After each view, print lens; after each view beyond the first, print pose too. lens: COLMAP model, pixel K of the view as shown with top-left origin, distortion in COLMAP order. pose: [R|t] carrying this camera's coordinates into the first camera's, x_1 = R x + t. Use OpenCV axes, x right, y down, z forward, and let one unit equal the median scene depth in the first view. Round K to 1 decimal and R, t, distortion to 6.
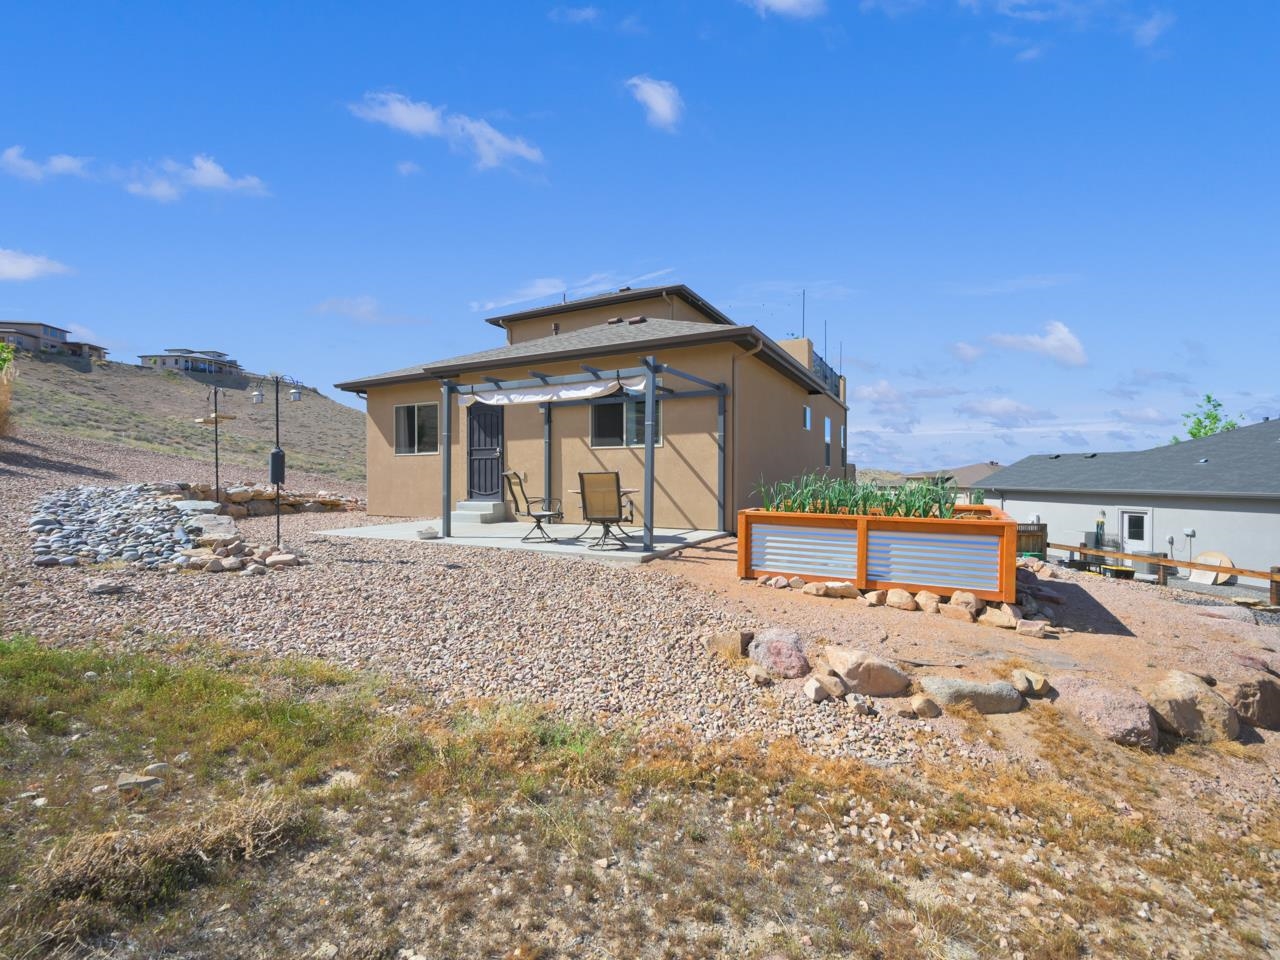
lens RADIAL K [[575.7, 0, 645.4], [0, 575.7, 483.8], [0, 0, 1]] dist [0.002846, 0.000459]
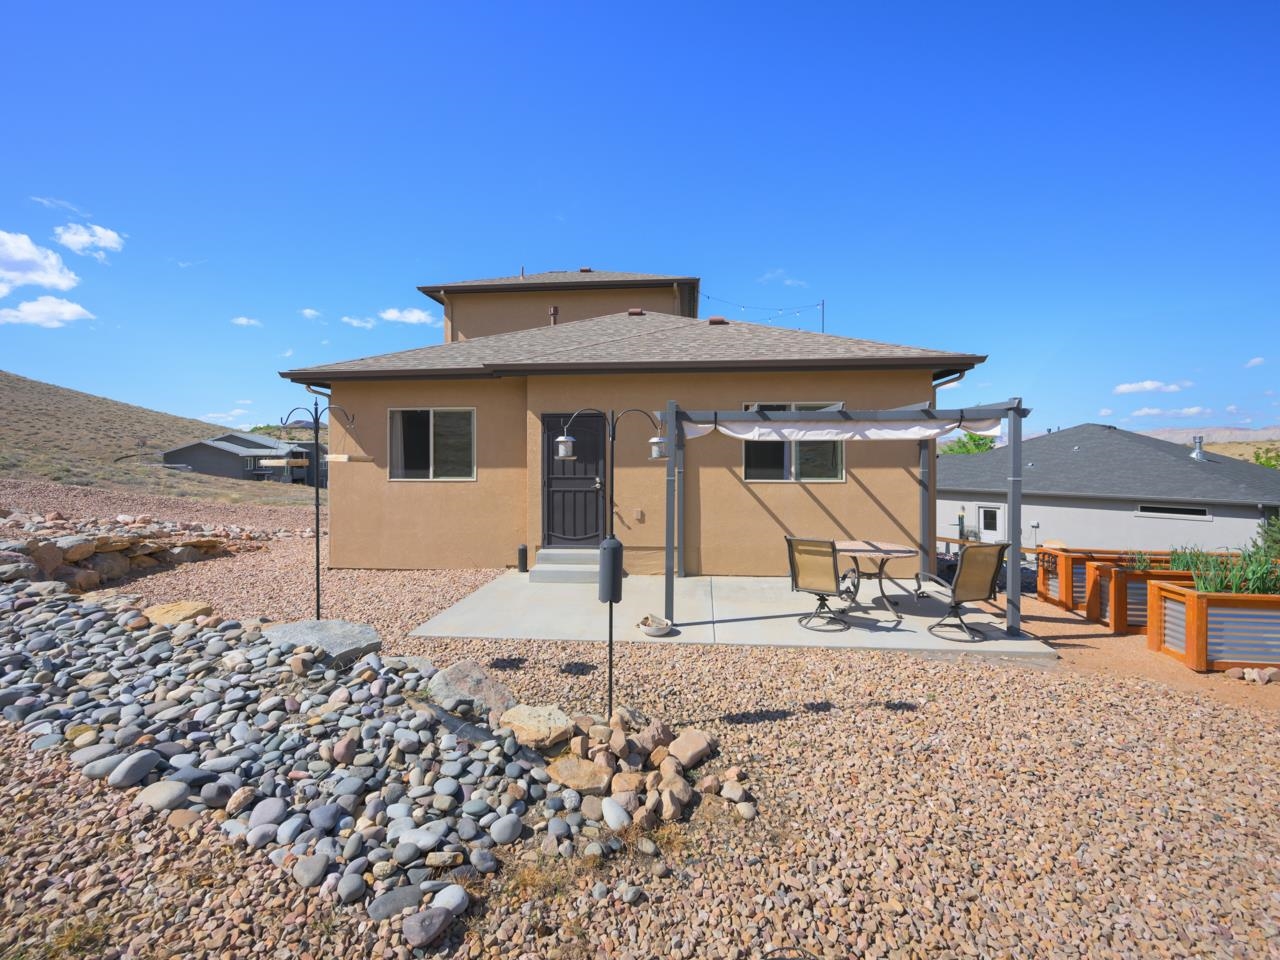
lens RADIAL K [[587.6, 0, 641.2], [0, 587.6, 440.6], [0, 0, 1]] dist [0.000238, 0.000075]
pose [[0.924992, 0.010470, 0.379843, -0.494382], [0.004703, 0.999228, -0.038994, -0.080030], [-0.379958, 0.037856, 0.924229, 0.272266]]
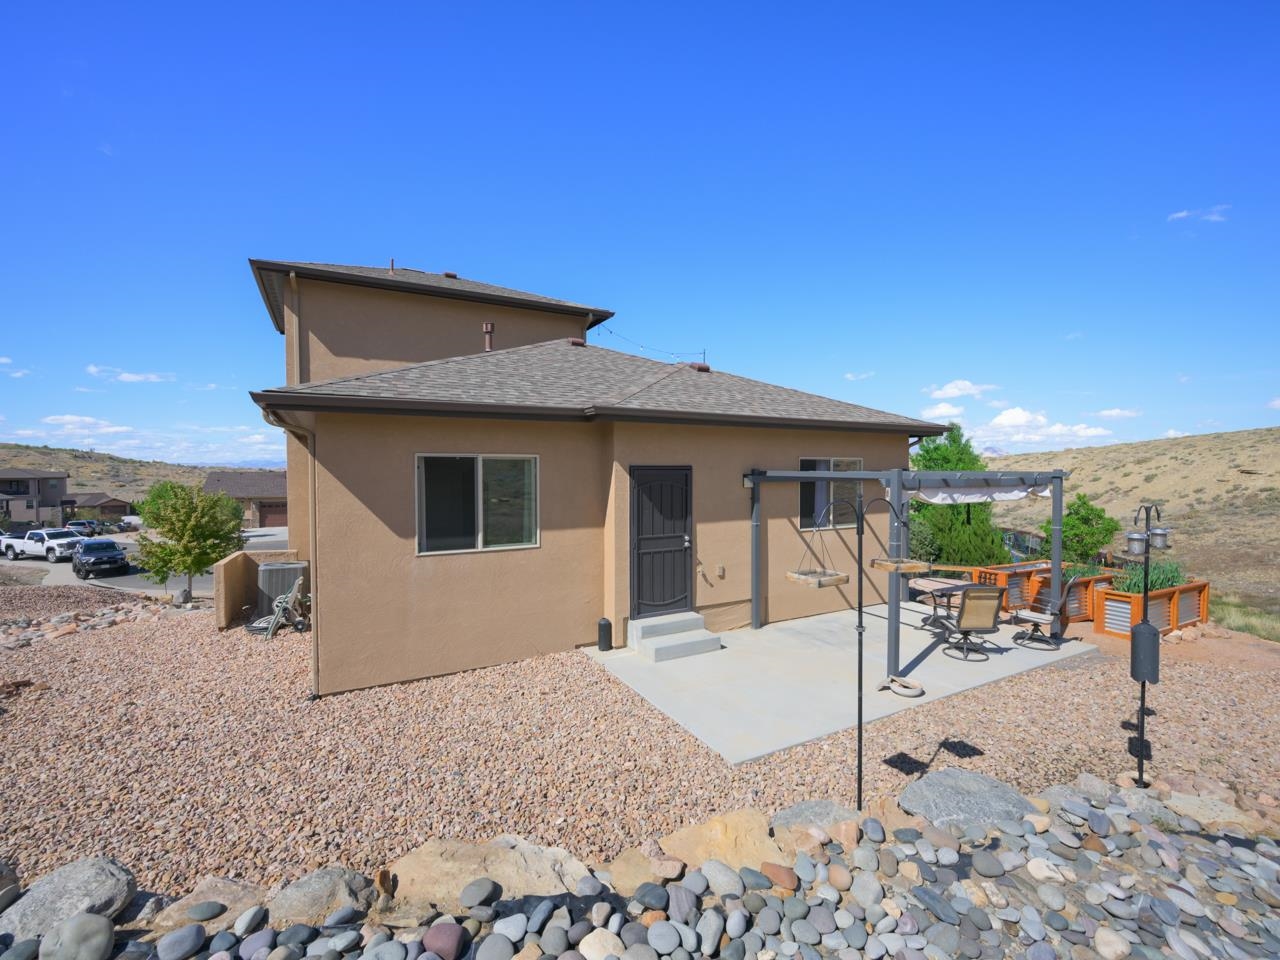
lens RADIAL K [[574.7, 0, 650.3], [0, 574.7, 464.6], [0, 0, 1]] dist [0.001079, 0.000020]
pose [[0.544750, 0.009342, 0.838547, -0.861875], [0.011687, 0.999756, -0.018731, -0.134959], [-0.838517, 0.020003, 0.544508, 0.658421]]
